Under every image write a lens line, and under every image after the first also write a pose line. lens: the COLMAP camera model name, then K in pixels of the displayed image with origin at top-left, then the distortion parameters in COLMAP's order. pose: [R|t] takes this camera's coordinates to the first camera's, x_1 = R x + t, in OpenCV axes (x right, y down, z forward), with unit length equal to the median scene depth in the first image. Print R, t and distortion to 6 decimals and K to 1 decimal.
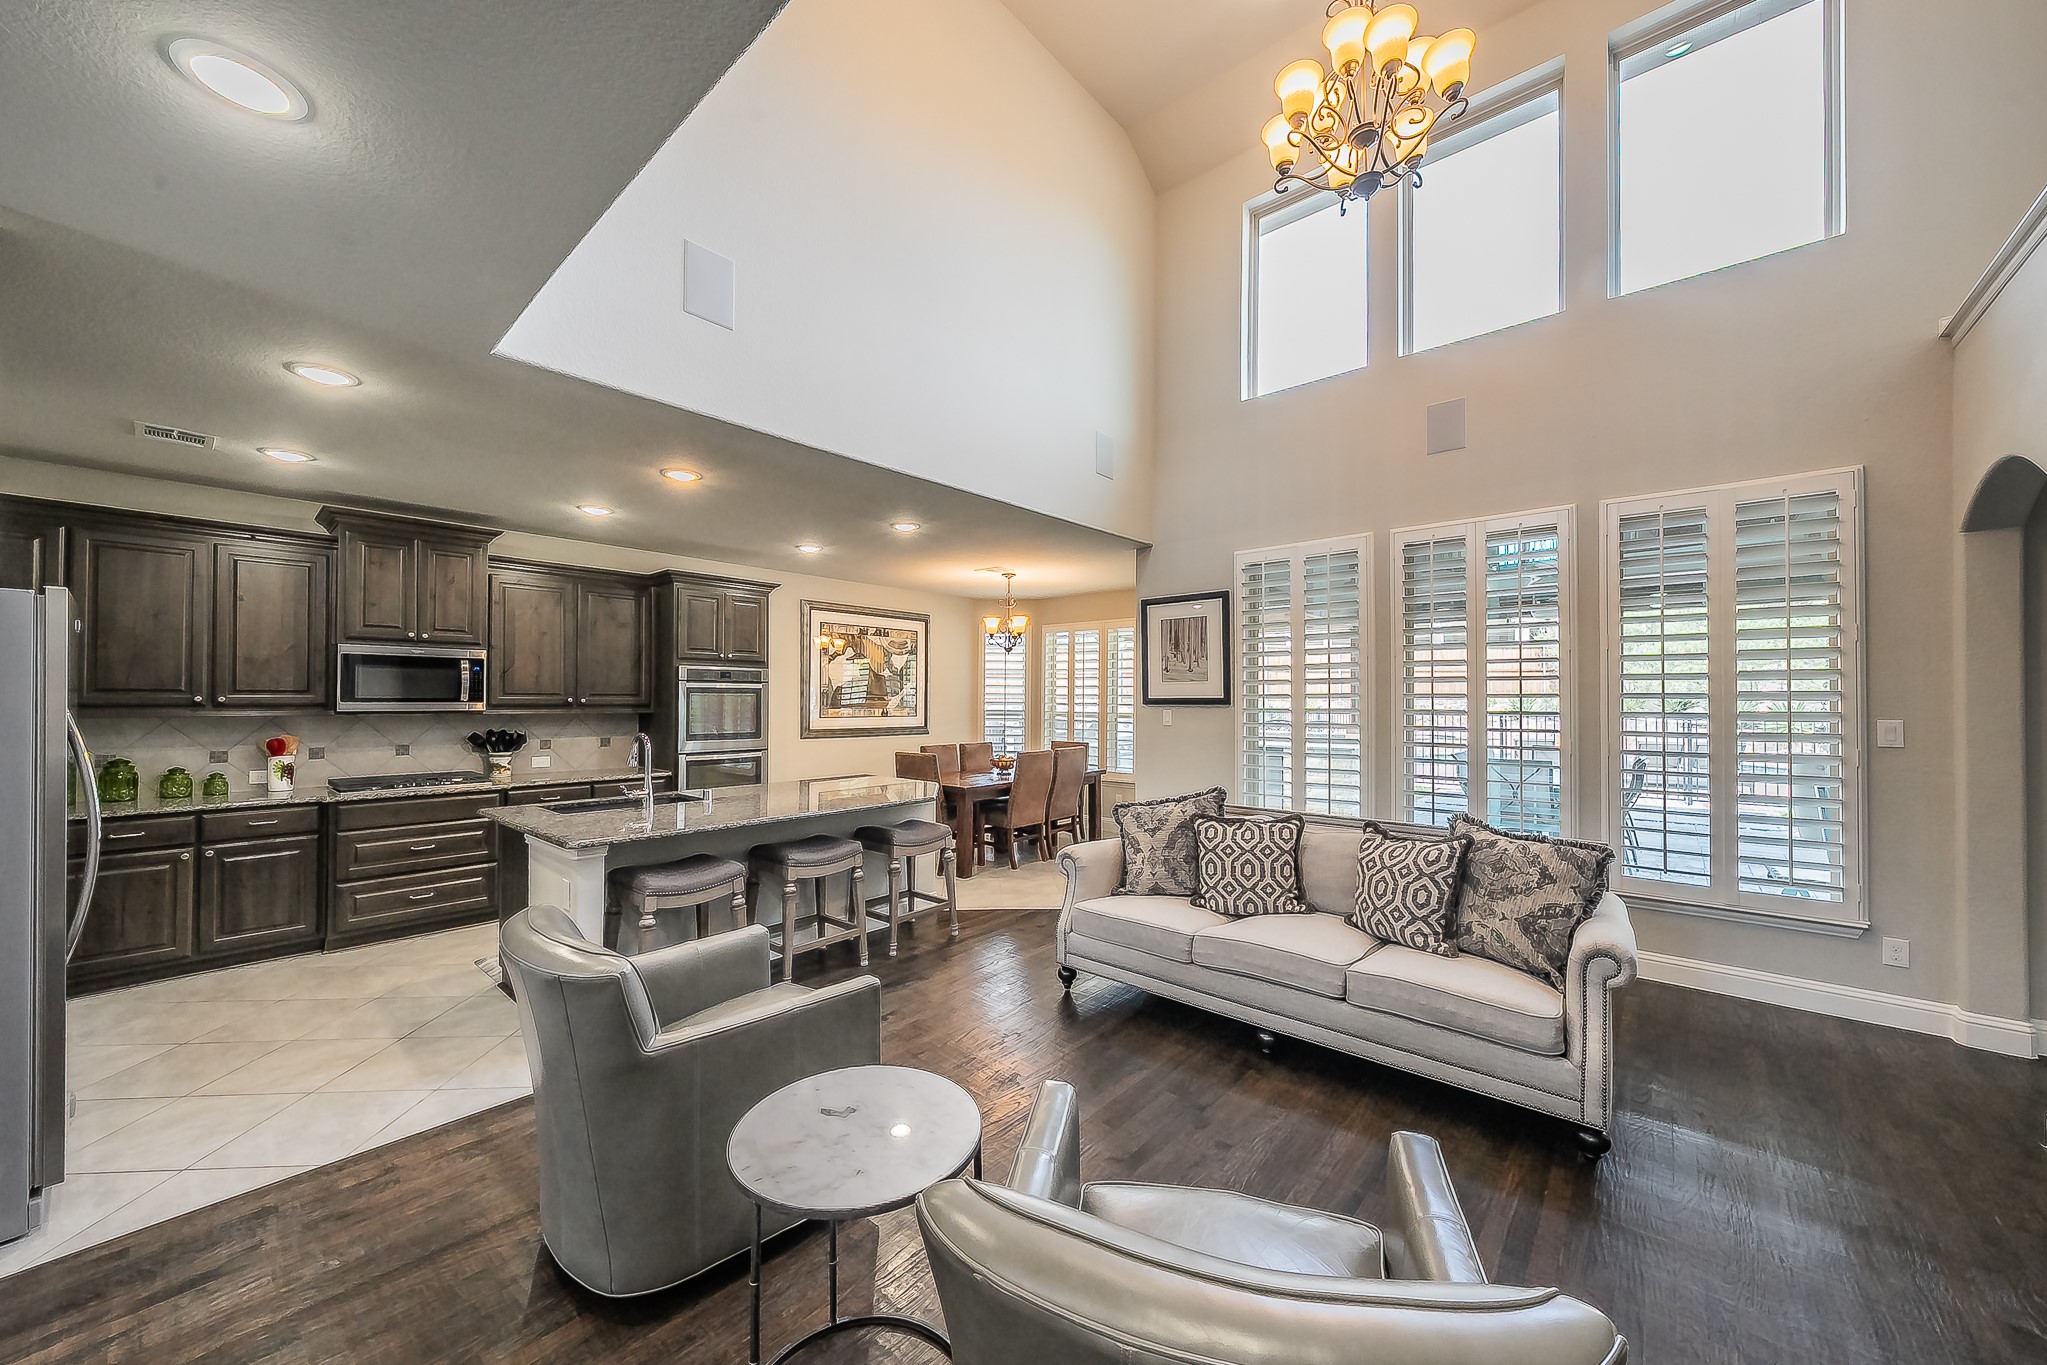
lens RADIAL K [[737.7, 0, 1019.9], [0, 737.7, 691.6], [0, 0, 1]] dist [-0.000535, -0.000052]
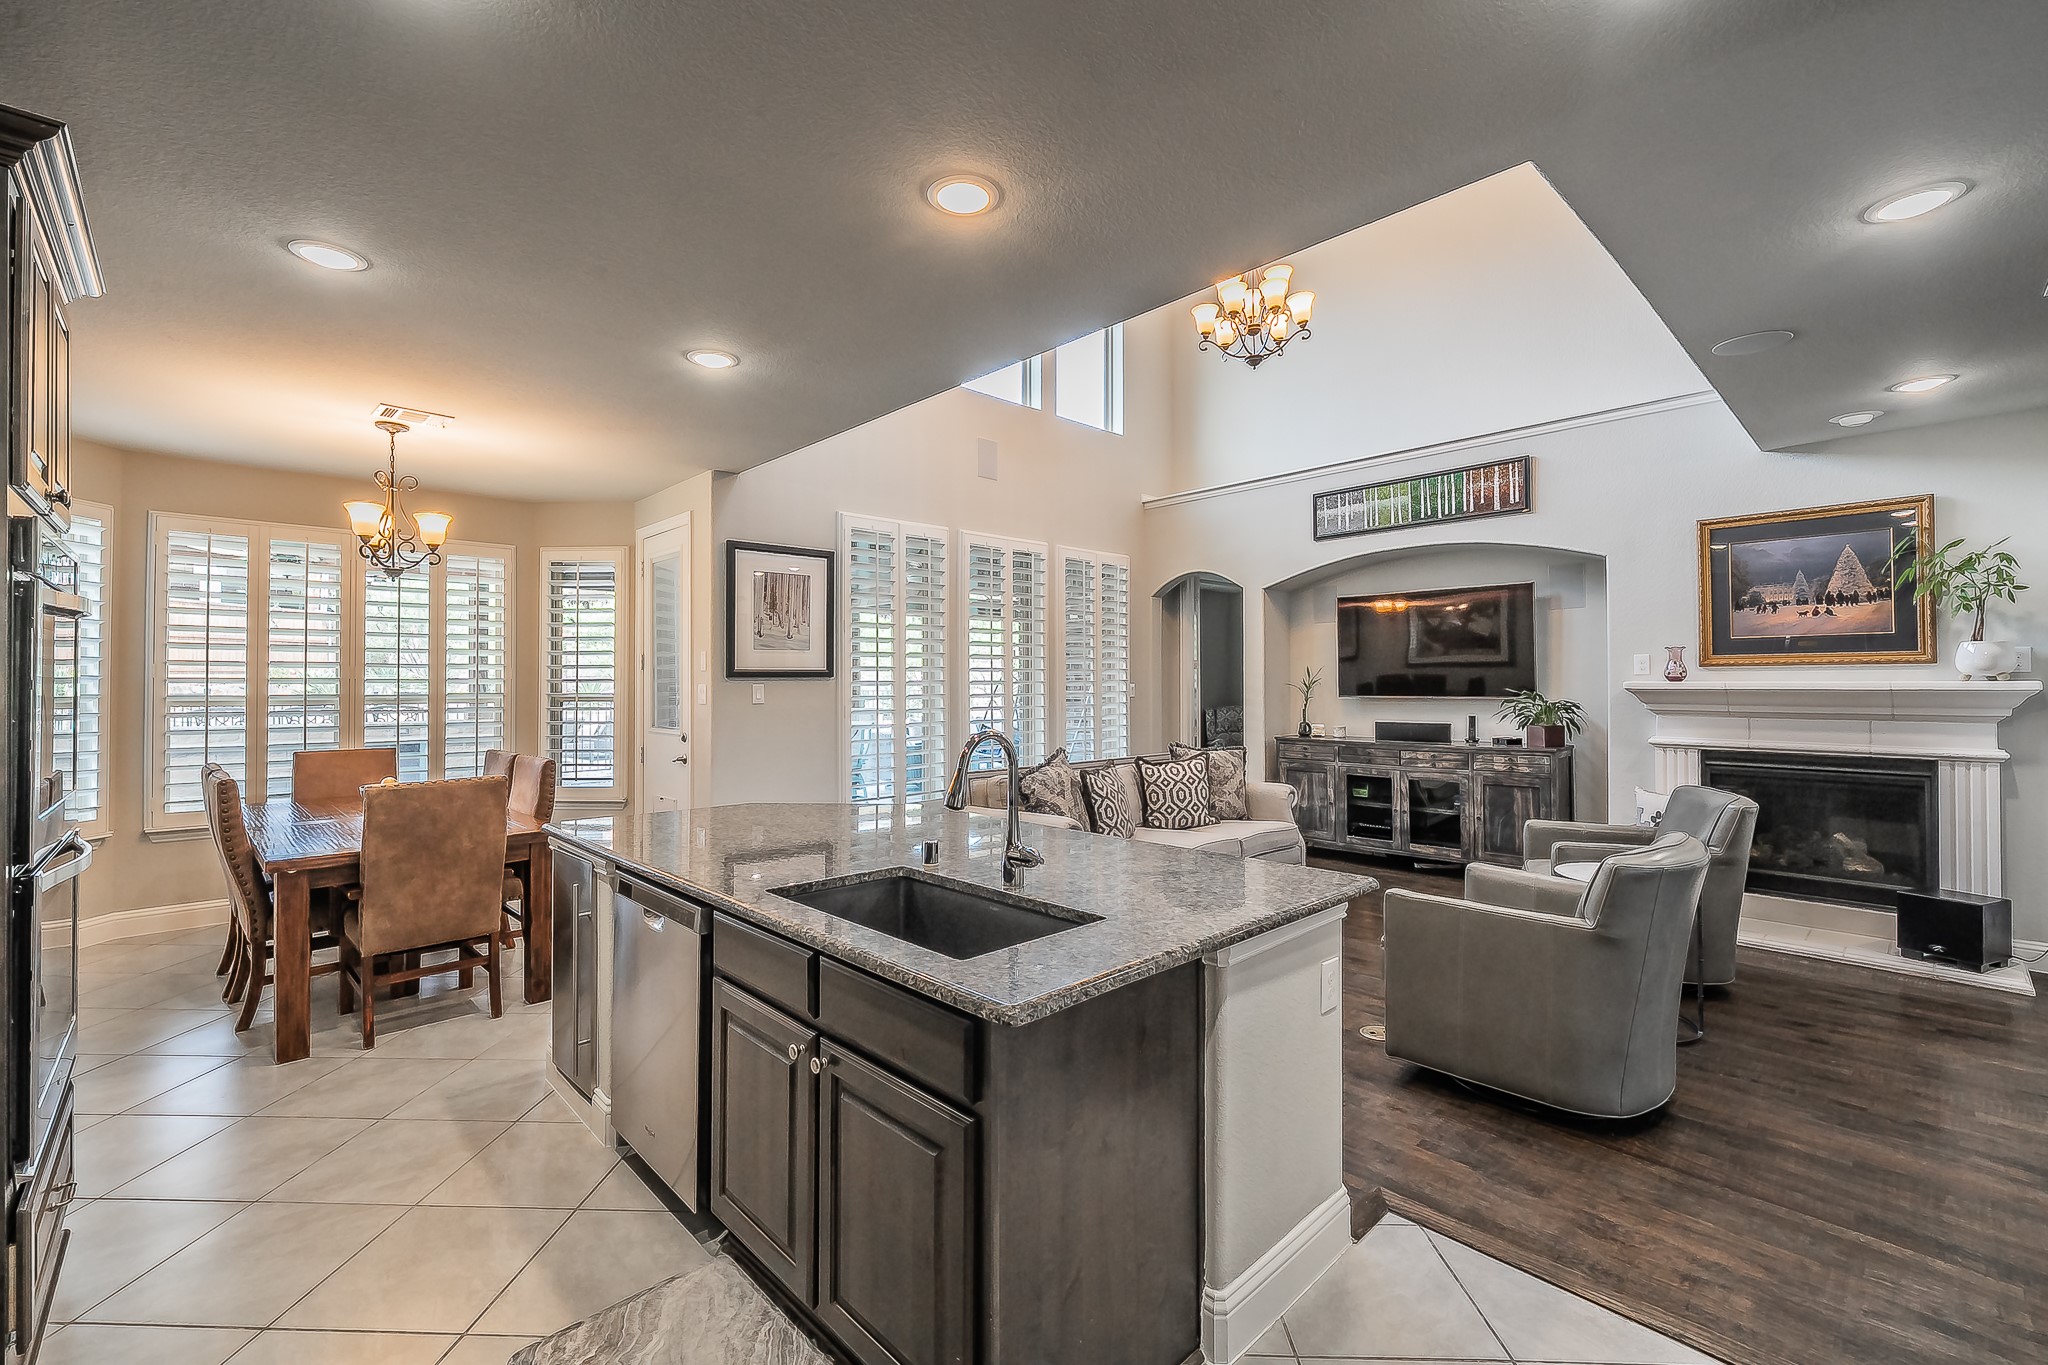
lens RADIAL K [[853.8, 0, 1029.6], [0, 853.8, 679.0], [0, 0, 1]] dist [0.002407, 0.000168]
pose [[0.076230, -0.004615, 0.997080, -0.744797], [-0.007413, 0.999959, 0.005195, 0.012610], [-0.997063, -0.007787, 0.076193, 0.674686]]
